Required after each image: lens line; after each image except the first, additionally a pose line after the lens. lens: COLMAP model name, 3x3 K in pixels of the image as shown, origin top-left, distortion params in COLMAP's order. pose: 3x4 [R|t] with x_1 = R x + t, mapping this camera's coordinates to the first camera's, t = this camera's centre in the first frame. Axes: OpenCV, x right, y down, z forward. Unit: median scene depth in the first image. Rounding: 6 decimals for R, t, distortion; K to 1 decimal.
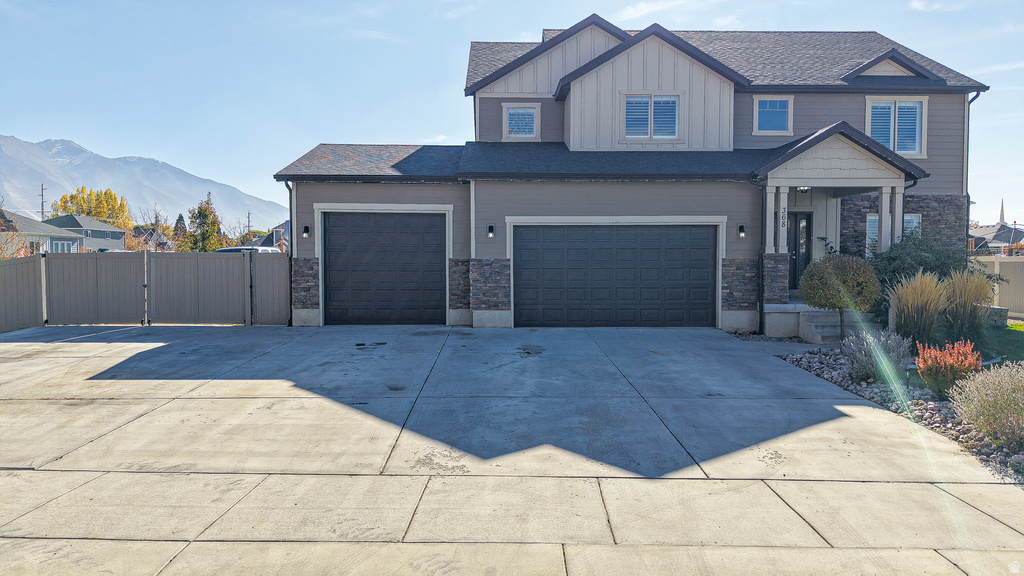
lens RADIAL K [[683.6, 0, 507.9], [0, 683.6, 288.4], [0, 0, 1]] dist [0.048057, -0.058847]
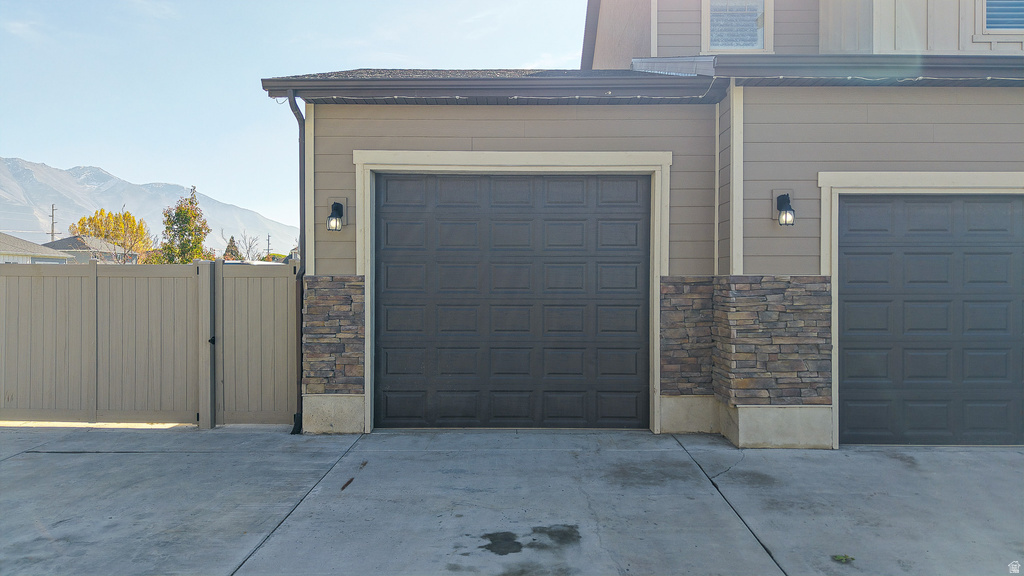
lens RADIAL K [[683.6, 0, 507.9], [0, 683.6, 288.4], [0, 0, 1]] dist [0.048057, -0.058847]
pose [[0.999641, 0.000262, -0.026807, -0.172614], [-0.001194, 0.999395, -0.034760, -0.021602], [0.026781, 0.034780, 0.999036, 0.566740]]
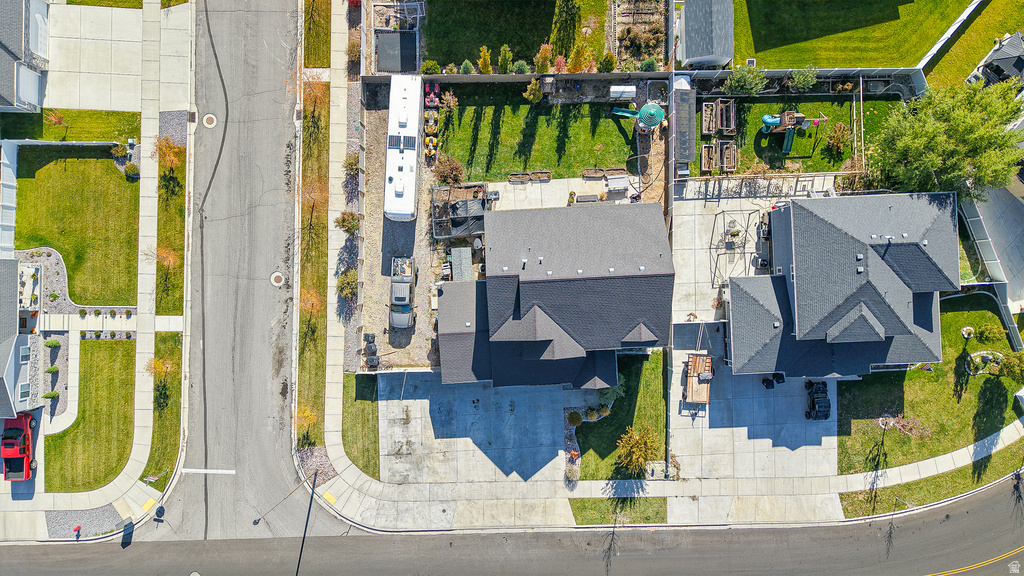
lens RADIAL K [[683.6, 0, 507.9], [0, 683.6, 288.4], [0, 0, 1]] dist [0.048057, -0.058847]
pose [[0.999526, -0.028959, 0.010451, -0.016712], [-0.009035, 0.048612, 0.998777, -3.666216], [-0.029431, -0.998398, 0.048328, 1.273826]]
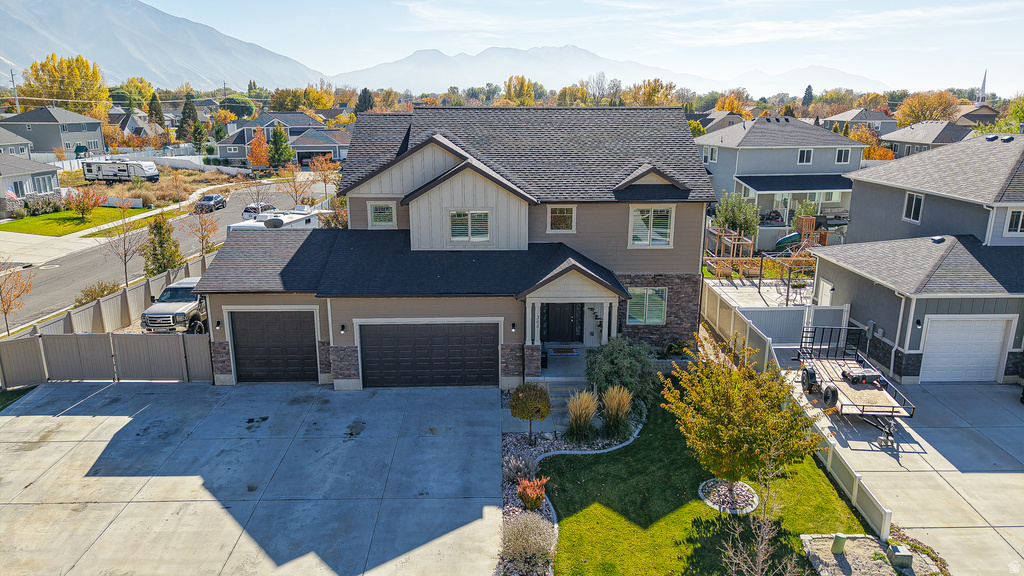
lens RADIAL K [[685.1, 0, 512.0], [0, 685.1, 288.0], [0, 0, 1]] dist [0.033298, -0.044543]
pose [[0.999927, -0.001923, 0.011897, 0.310568], [-0.000668, 0.976822, 0.214051, -0.469794], [-0.012032, -0.214043, 0.976750, -0.415560]]
